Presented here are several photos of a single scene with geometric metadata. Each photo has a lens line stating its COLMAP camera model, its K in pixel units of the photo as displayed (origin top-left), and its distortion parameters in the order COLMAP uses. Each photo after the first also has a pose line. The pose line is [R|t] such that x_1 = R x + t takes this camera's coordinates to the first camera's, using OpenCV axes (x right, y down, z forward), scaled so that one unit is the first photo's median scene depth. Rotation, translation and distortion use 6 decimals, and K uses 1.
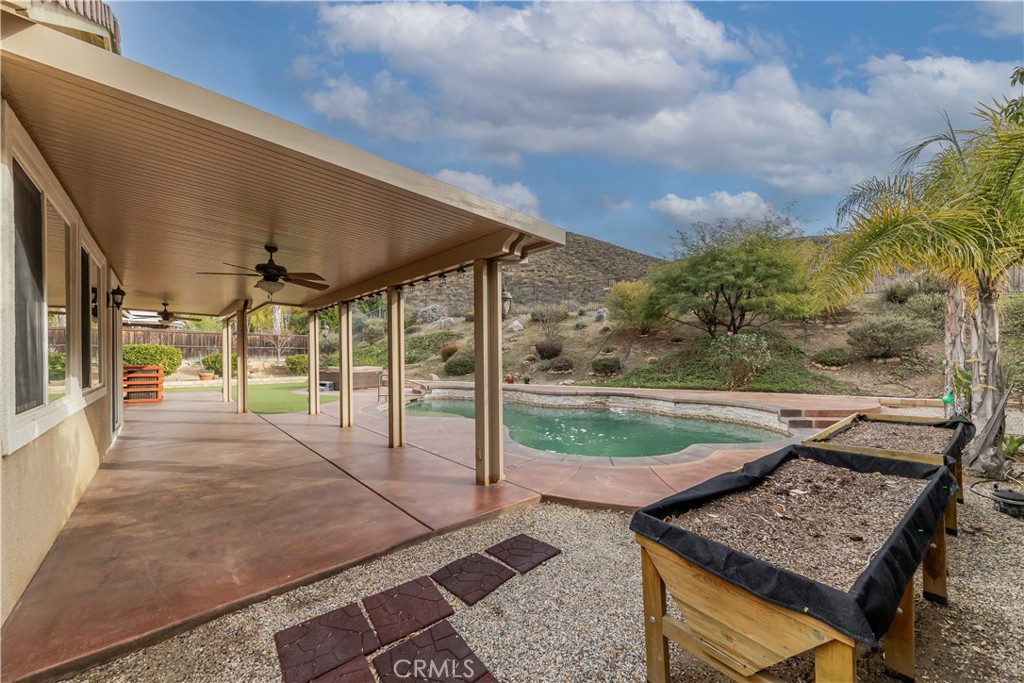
lens RADIAL K [[392.5, 0, 518.4], [0, 392.5, 354.4], [0, 0, 1]] dist [0.015622, -0.000292]
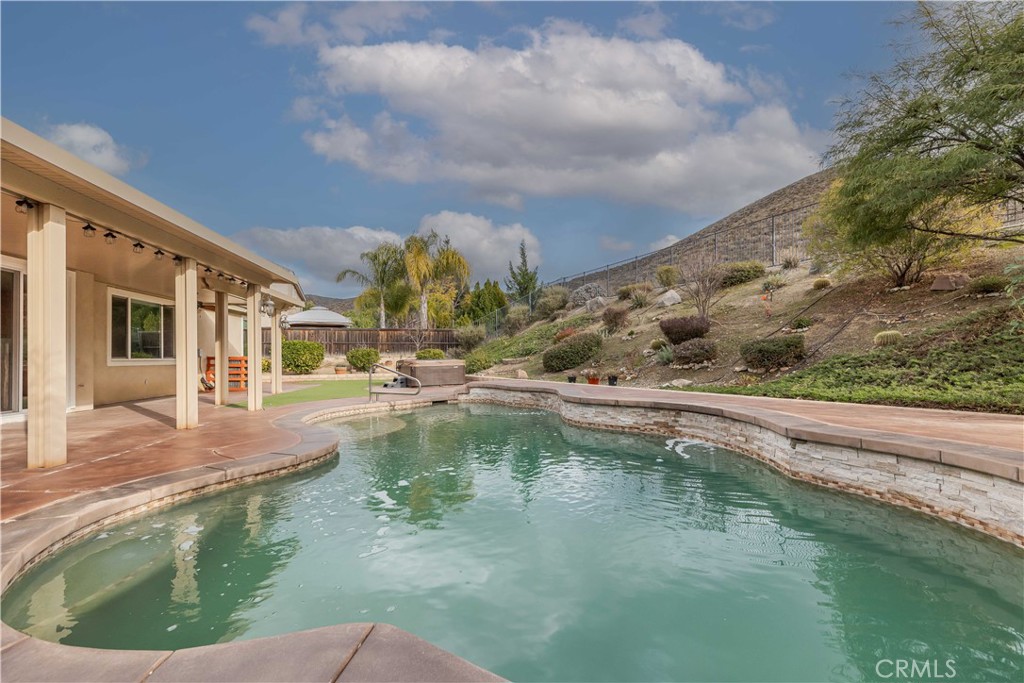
lens RADIAL K [[449.6, 0, 508.5], [0, 449.6, 345.1], [0, 0, 1]] dist [0.018340, -0.001997]
pose [[0.817248, -0.024587, -0.575761, 0.302746], [0.010128, 0.999548, -0.028308, 0.034078], [0.576197, 0.017304, 0.817128, 0.373952]]
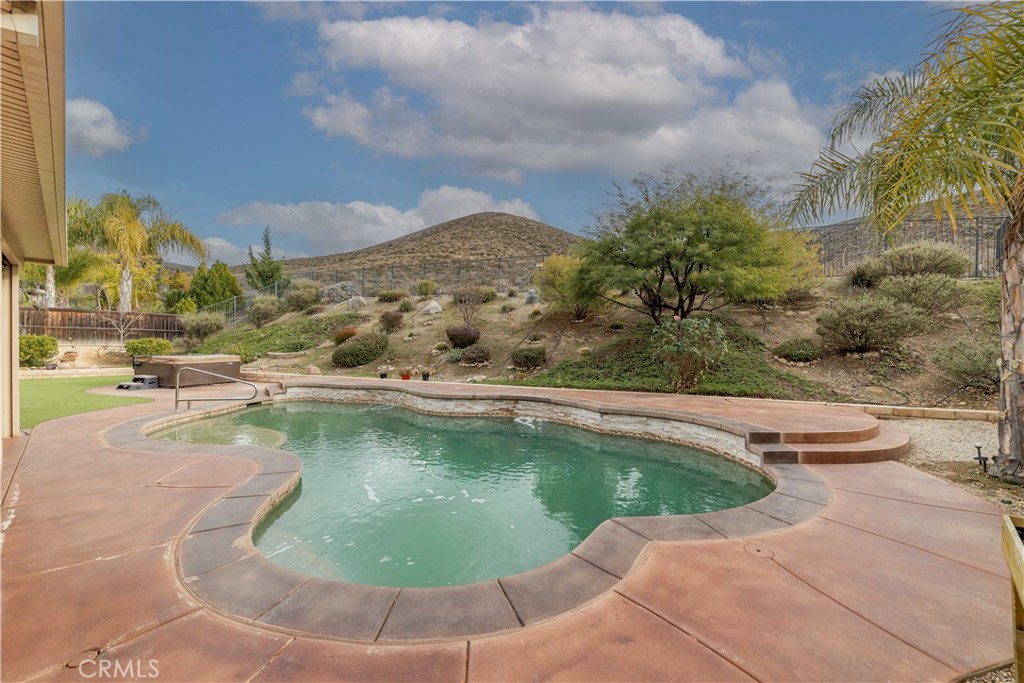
lens RADIAL K [[397.4, 0, 514.8], [0, 397.4, 339.2], [0, 0, 1]] dist [0.007669, -0.001261]
pose [[0.994653, 0.014274, 0.102279, 0.121209], [-0.013442, 0.999871, -0.008812, -0.000584], [-0.102392, 0.007390, 0.994717, 0.221605]]
